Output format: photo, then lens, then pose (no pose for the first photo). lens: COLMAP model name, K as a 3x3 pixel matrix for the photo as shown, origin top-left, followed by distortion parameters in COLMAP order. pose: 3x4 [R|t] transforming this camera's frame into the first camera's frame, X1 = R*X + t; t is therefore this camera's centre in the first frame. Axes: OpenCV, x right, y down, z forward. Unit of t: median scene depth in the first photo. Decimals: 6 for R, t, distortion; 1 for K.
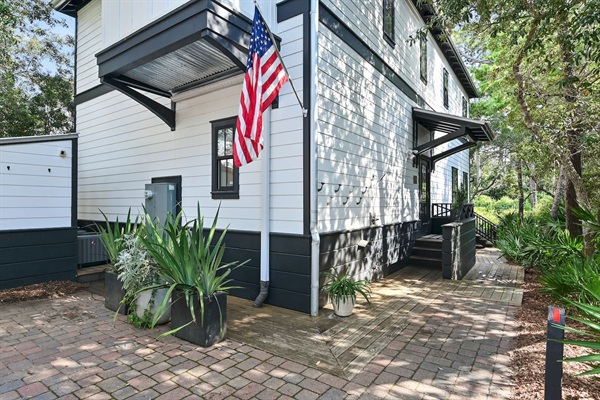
lens RADIAL K [[329.4, 0, 300.0], [0, 329.4, 200.0], [0, 0, 1]] dist [0.000406, 0.000166]
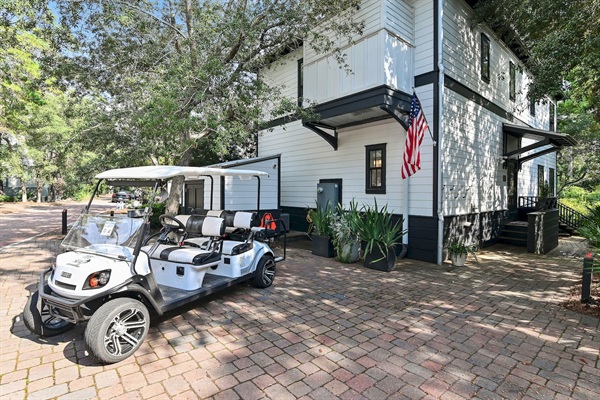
lens RADIAL K [[299.2, 0, 300.5], [0, 299.2, 191.9], [0, 0, 1]] dist [-0.006409, -0.000884]
pose [[0.970434, 0.007913, -0.241236, -0.199747], [-0.005245, 0.999918, 0.011697, -0.025228], [0.241308, -0.010086, 0.970396, -0.457741]]
